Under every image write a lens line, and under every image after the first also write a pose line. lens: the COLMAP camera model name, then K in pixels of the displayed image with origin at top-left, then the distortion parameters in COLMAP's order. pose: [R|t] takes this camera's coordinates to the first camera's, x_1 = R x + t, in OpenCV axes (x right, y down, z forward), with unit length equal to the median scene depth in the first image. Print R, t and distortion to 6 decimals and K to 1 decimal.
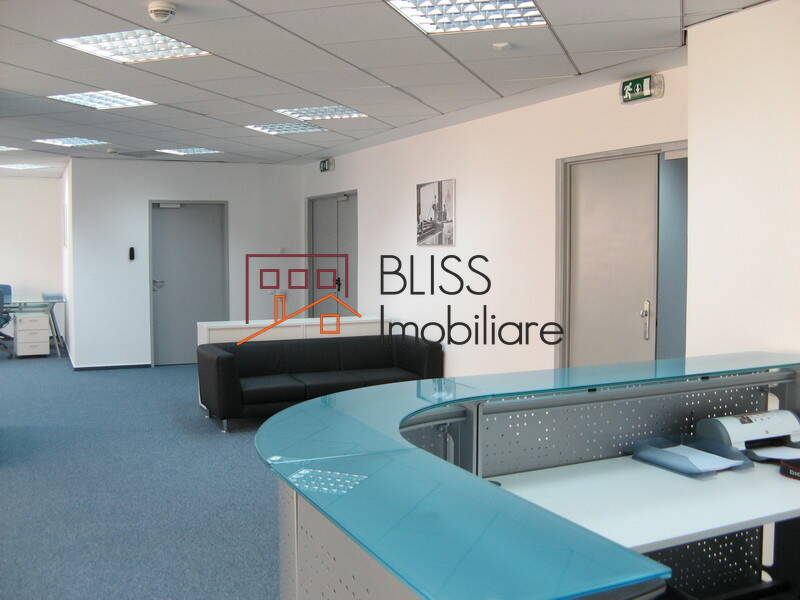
lens RADIAL K [[831.8, 0, 400.0], [0, 831.8, 300.0], [0, 0, 1]] dist [-0.142730, 0.016332]
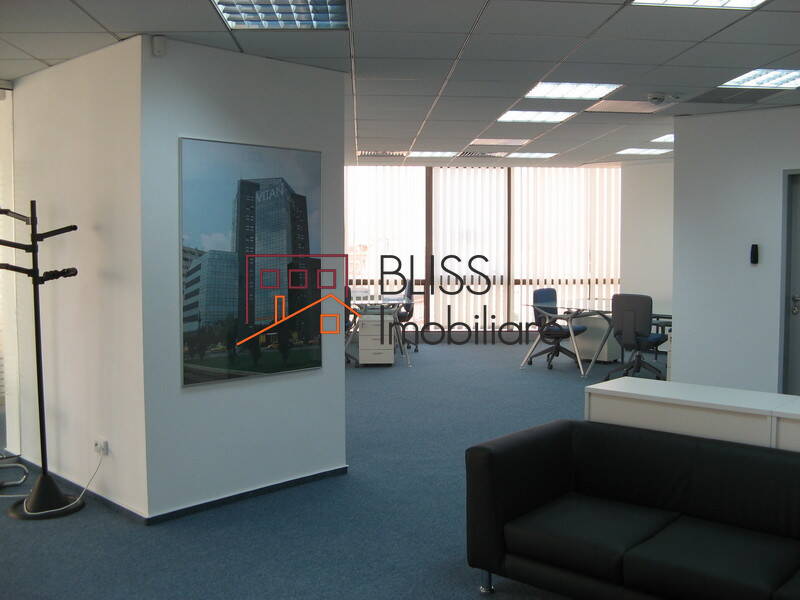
lens RADIAL K [[831.8, 0, 400.0], [0, 831.8, 300.0], [0, 0, 1]] dist [-0.142730, 0.016332]
pose [[0.374996, 0.057474, -0.925243, 0.209269], [-0.057912, 0.997579, 0.038496, -0.036839], [0.925216, 0.039147, 0.377417, 0.637228]]
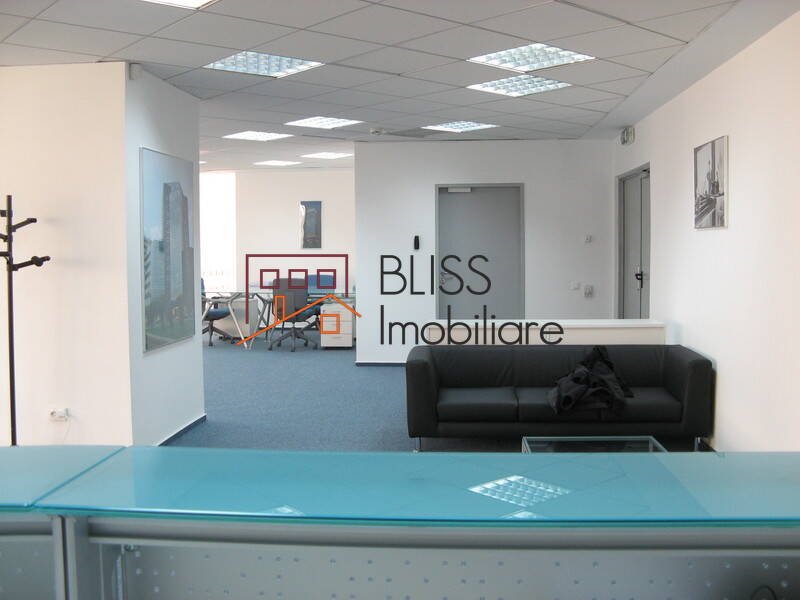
lens RADIAL K [[831.8, 0, 400.0], [0, 831.8, 300.0], [0, 0, 1]] dist [-0.142730, 0.016332]
pose [[0.867297, 0.026476, -0.497086, 0.159729], [-0.023694, 0.999648, 0.011902, -0.003484], [0.497226, 0.001456, 0.867620, 0.225156]]
